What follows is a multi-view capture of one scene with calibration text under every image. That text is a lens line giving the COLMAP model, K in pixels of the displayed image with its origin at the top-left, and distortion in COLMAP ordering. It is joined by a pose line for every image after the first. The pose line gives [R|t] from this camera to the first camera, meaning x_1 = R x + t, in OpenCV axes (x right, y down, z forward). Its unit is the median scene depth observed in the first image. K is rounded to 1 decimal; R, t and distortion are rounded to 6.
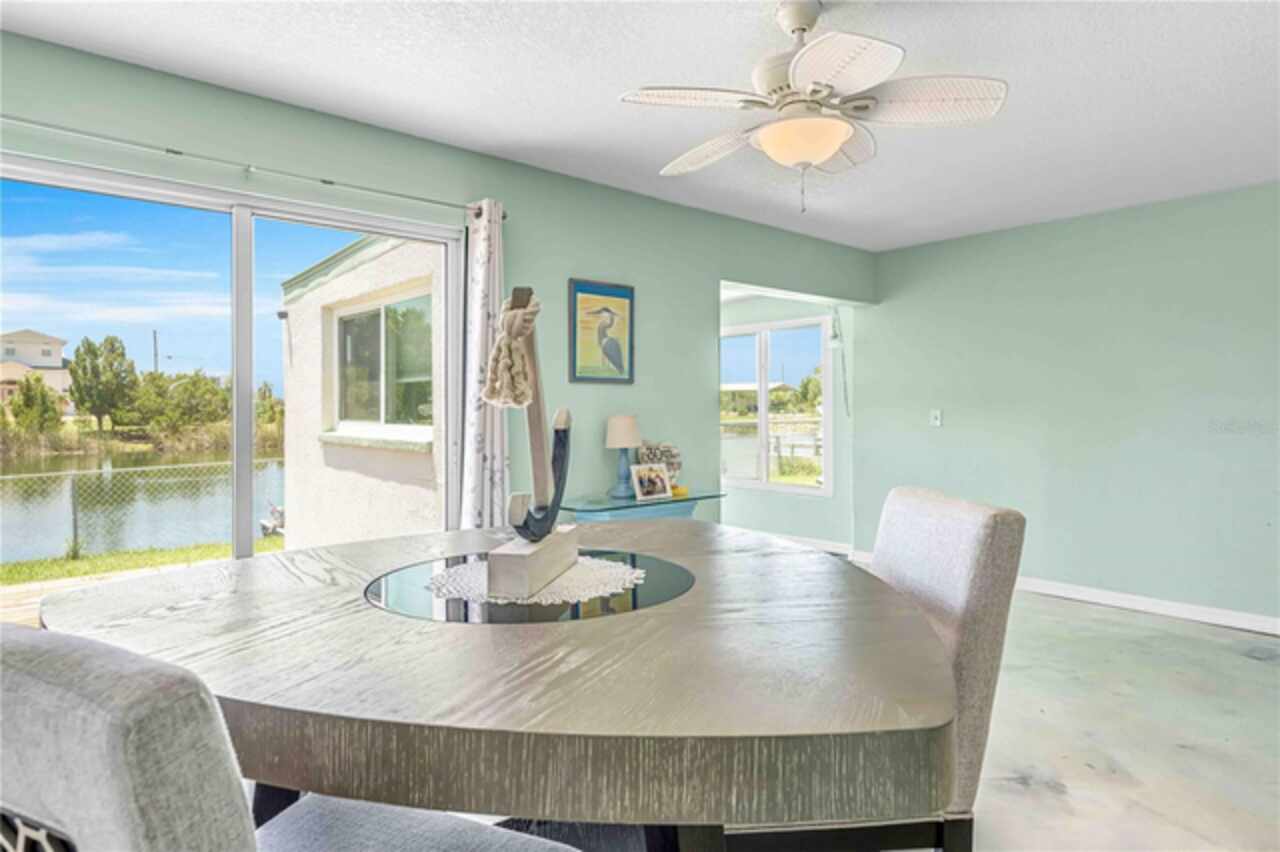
lens RADIAL K [[733.1, 0, 640.0], [0, 733.1, 426.0], [0, 0, 1]] dist [-0.003905, -0.001459]
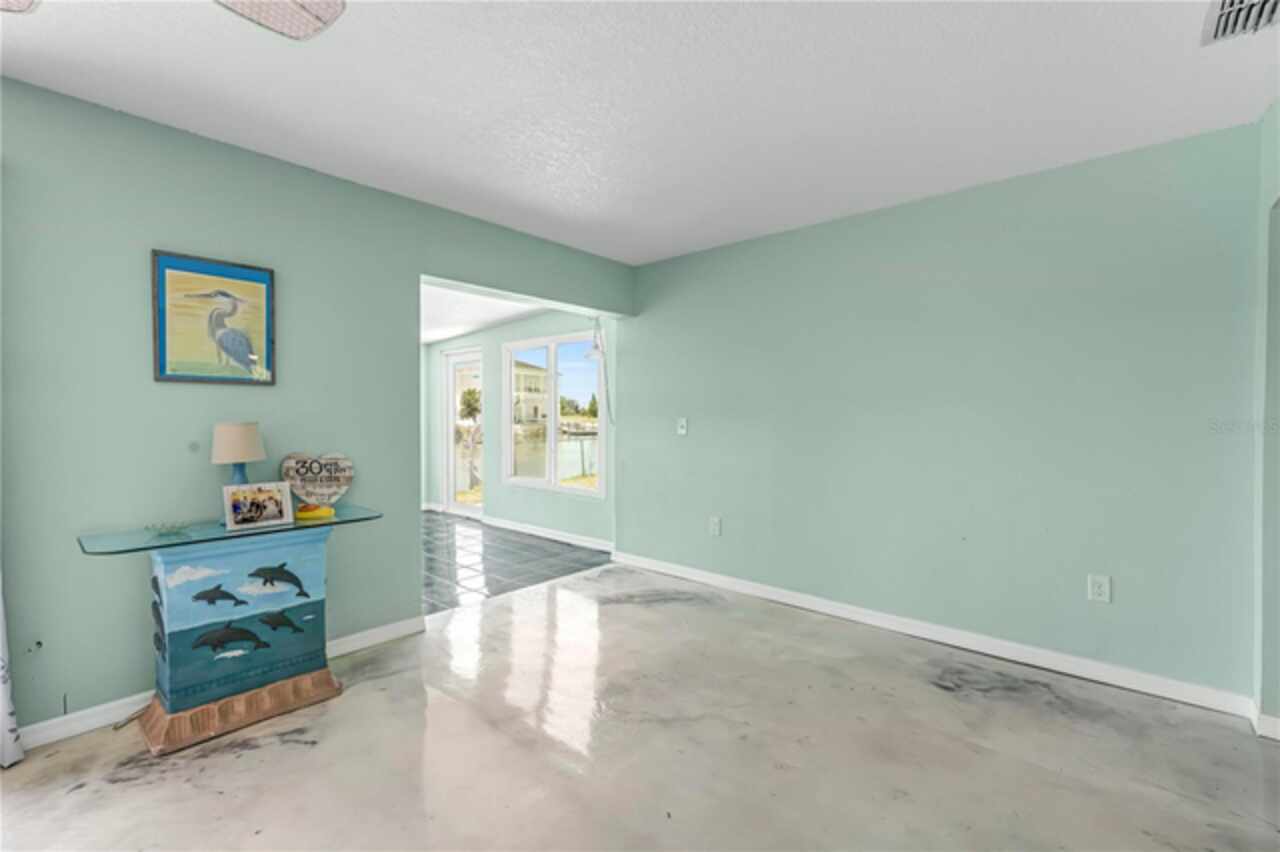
lens RADIAL K [[557.3, 0, 640.0], [0, 557.3, 426.0], [0, 0, 1]] dist [0.000848, 0.000210]
pose [[0.991024, 0.008107, 0.133441, 0.333998], [-0.007823, 0.999966, -0.002655, -0.012814], [-0.133458, 0.001588, 0.991053, 0.319178]]
